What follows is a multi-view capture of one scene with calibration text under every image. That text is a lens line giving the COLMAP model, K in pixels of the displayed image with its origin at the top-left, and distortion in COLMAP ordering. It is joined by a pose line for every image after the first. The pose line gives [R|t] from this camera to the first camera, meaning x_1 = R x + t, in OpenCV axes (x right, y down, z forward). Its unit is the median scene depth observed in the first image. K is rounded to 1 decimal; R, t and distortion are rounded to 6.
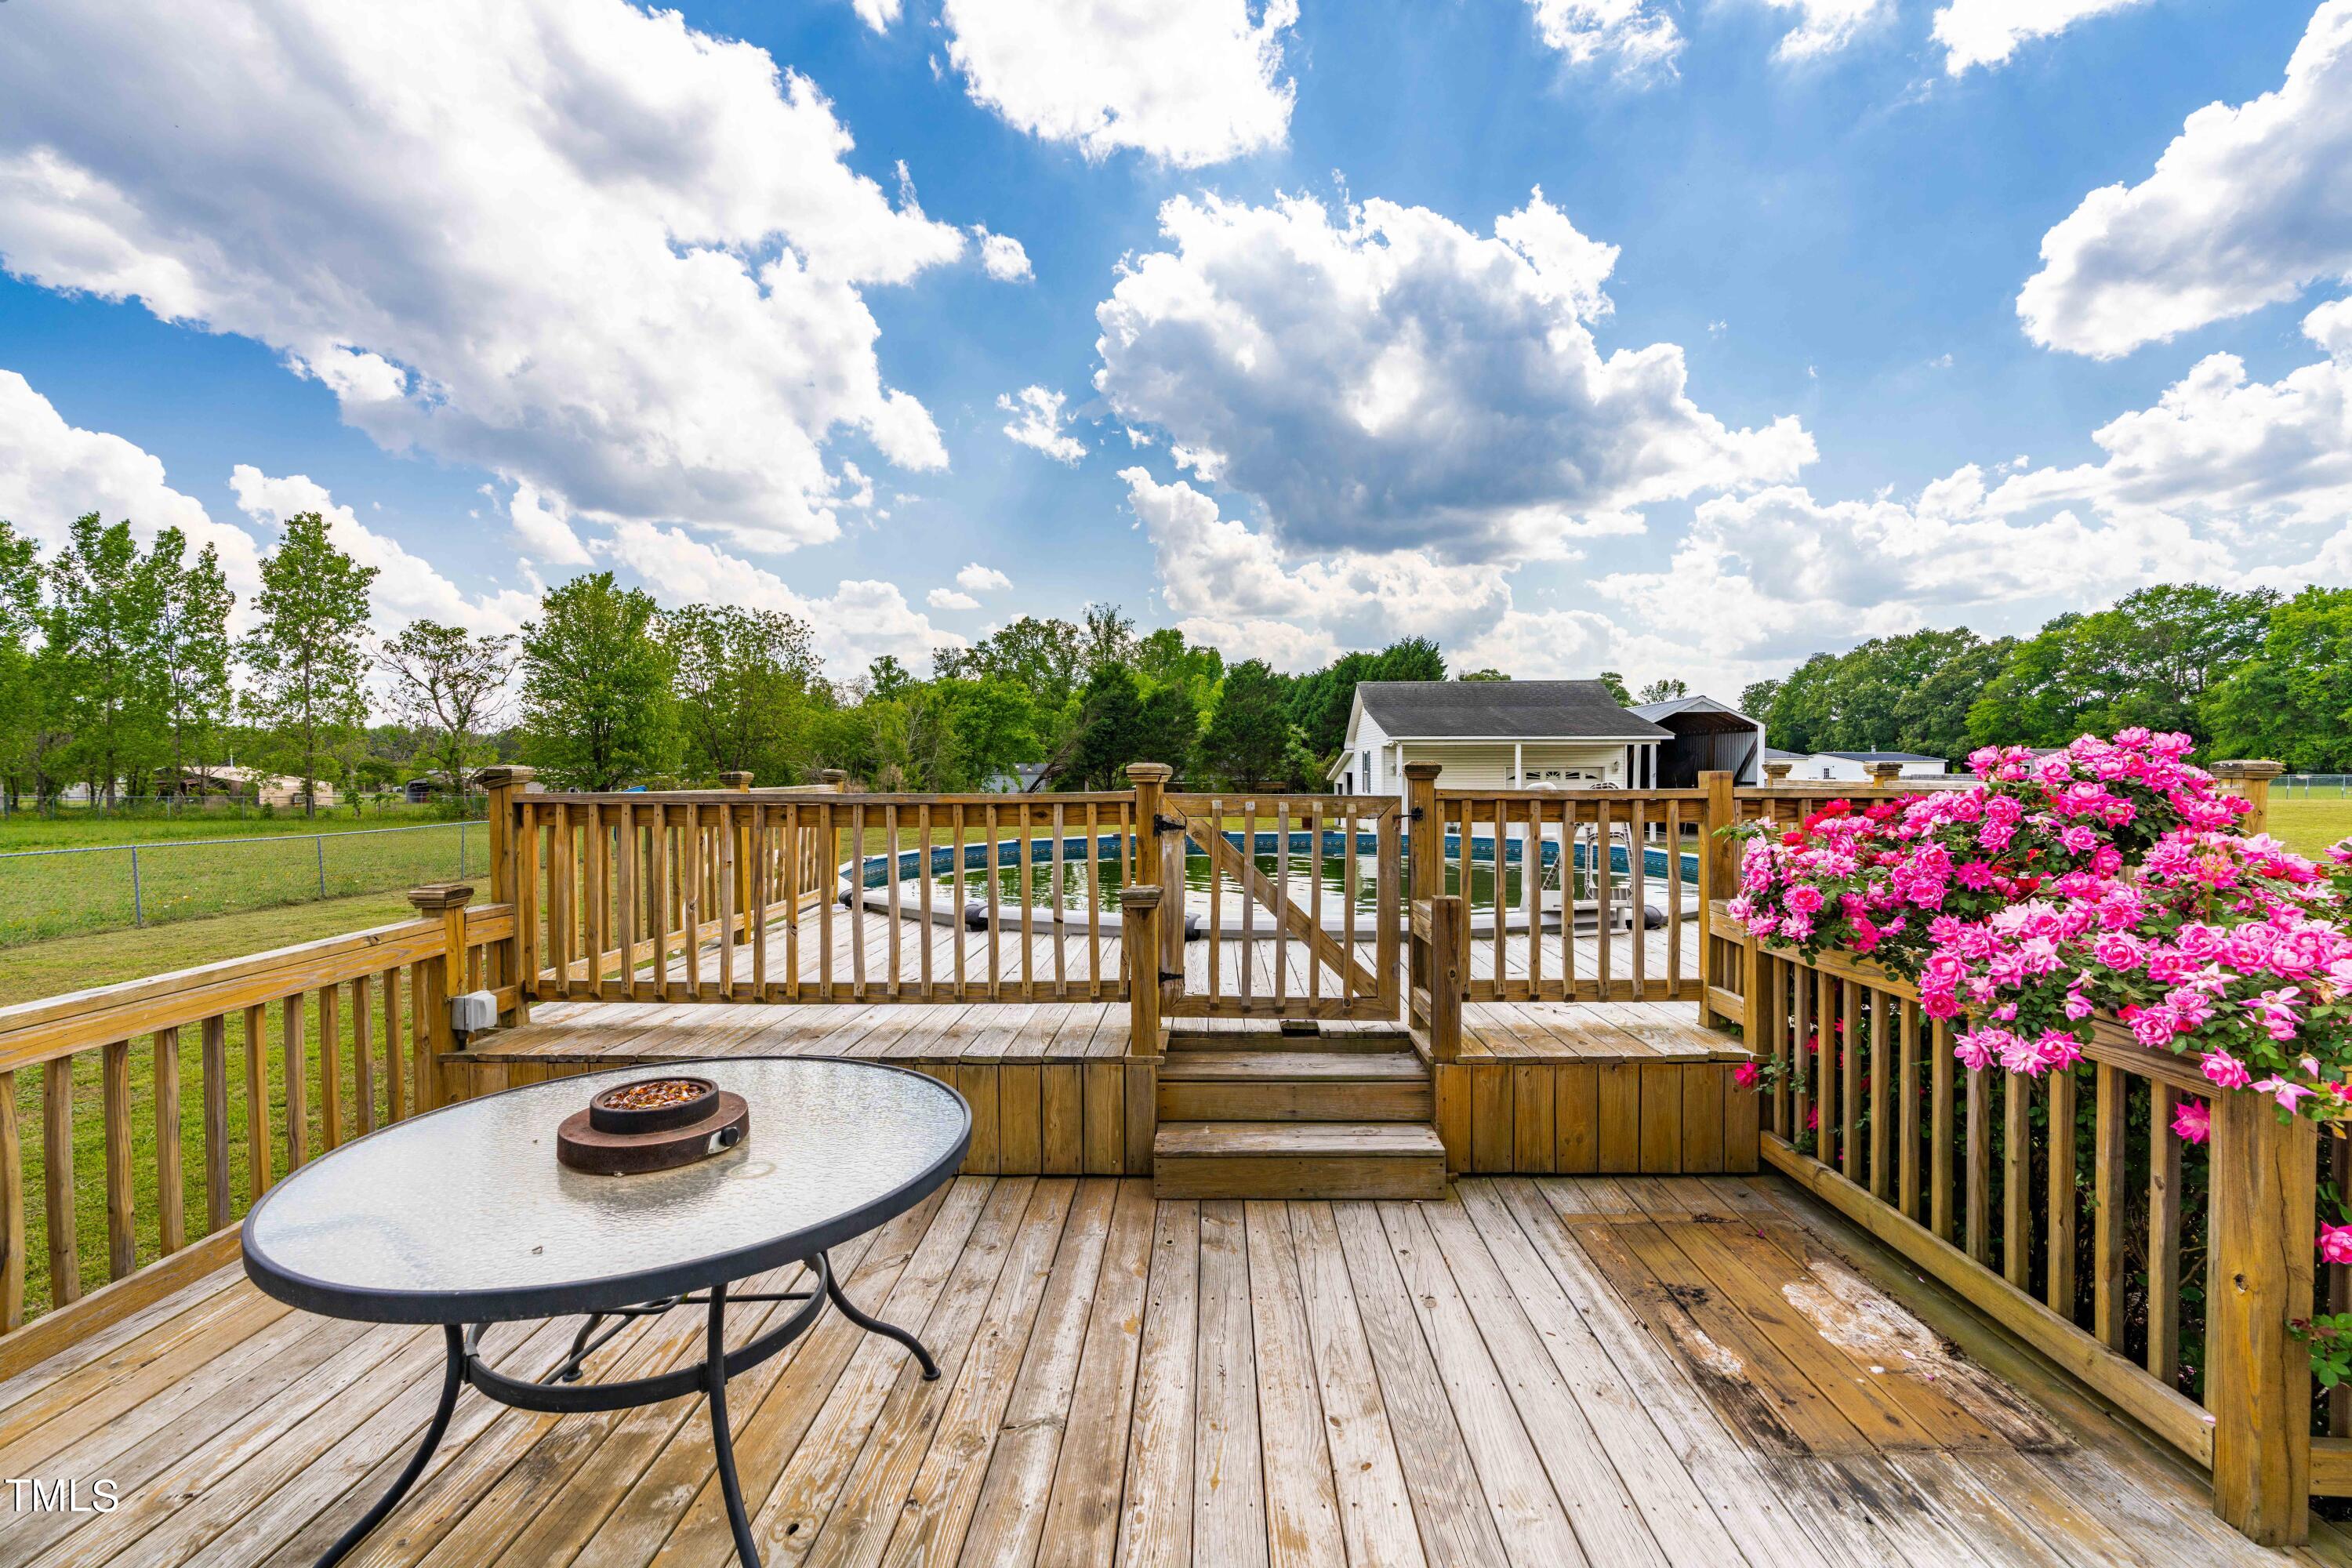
lens RADIAL K [[1075.6, 0, 1190.2], [0, 1075.6, 781.9], [0, 0, 1]] dist [-0.001453, 0.000073]
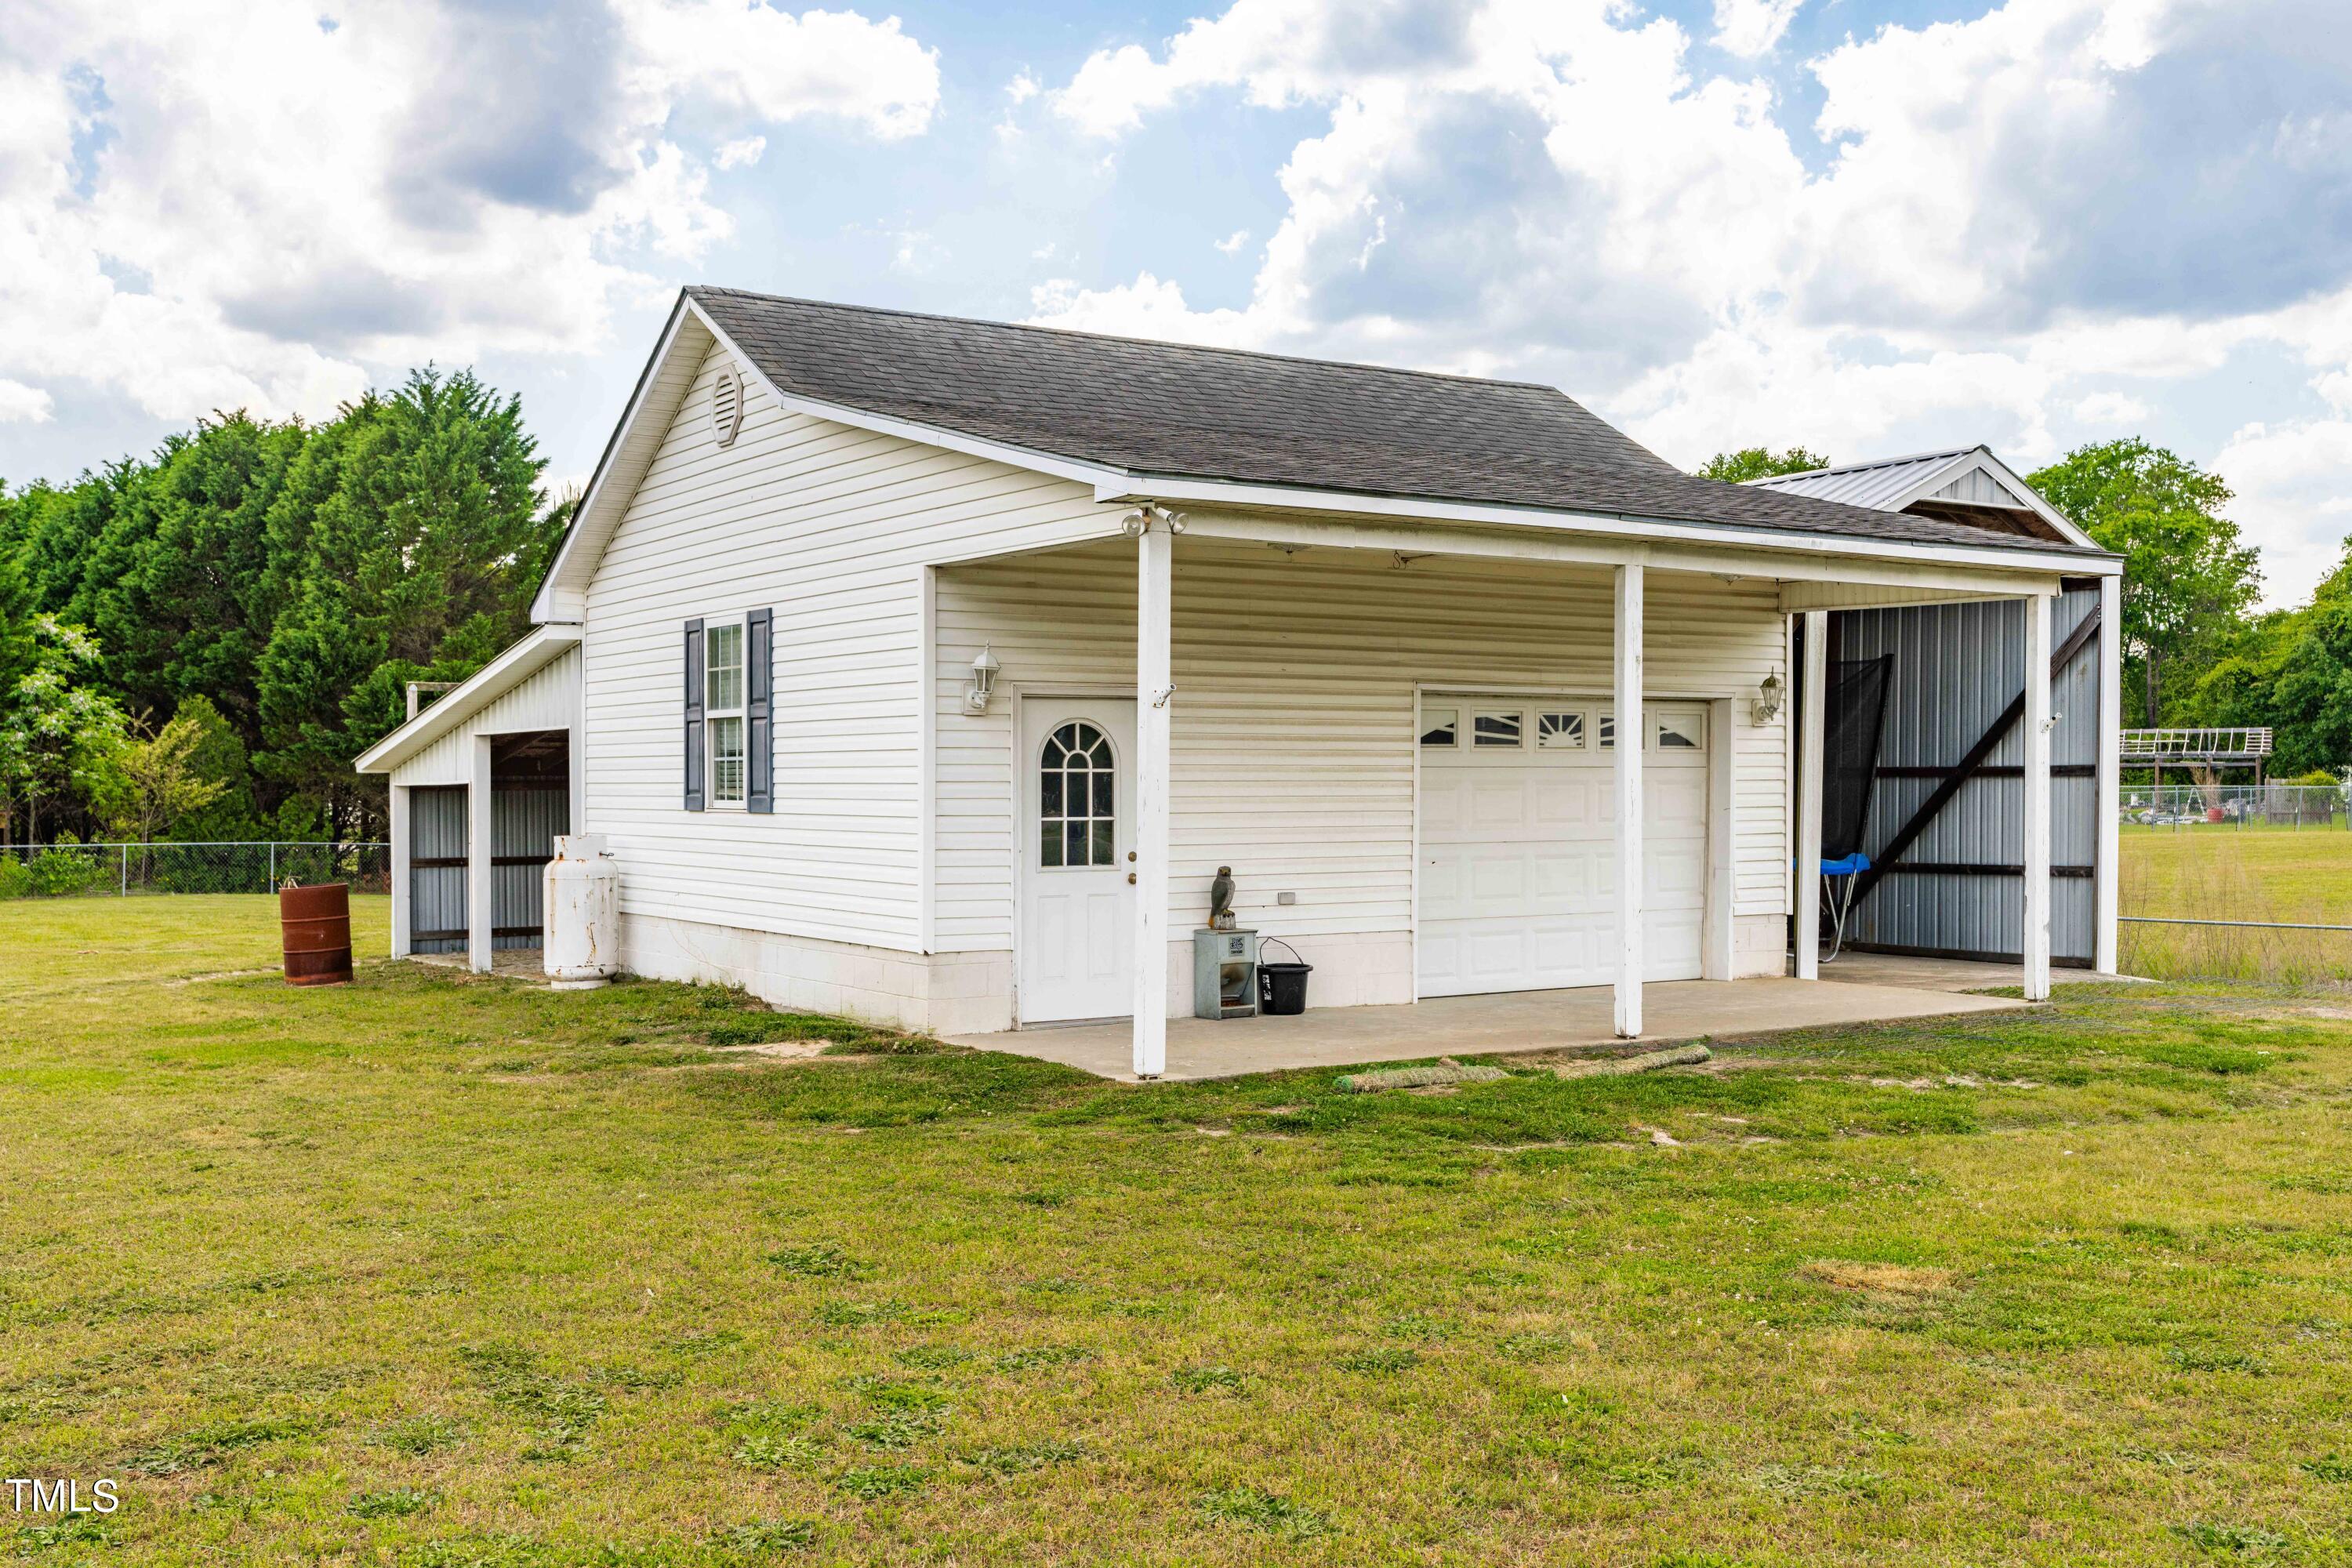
lens RADIAL K [[2326.3, 0, 1177.8], [0, 2326.3, 784.5], [0, 0, 1]] dist [0.014291, 0.000000]
pose [[0.832622, 0.003382, 0.553831, -0.003328], [0.004453, 0.999908, -0.012801, 0.004506], [-0.553823, 0.013125, 0.832531, 0.273715]]
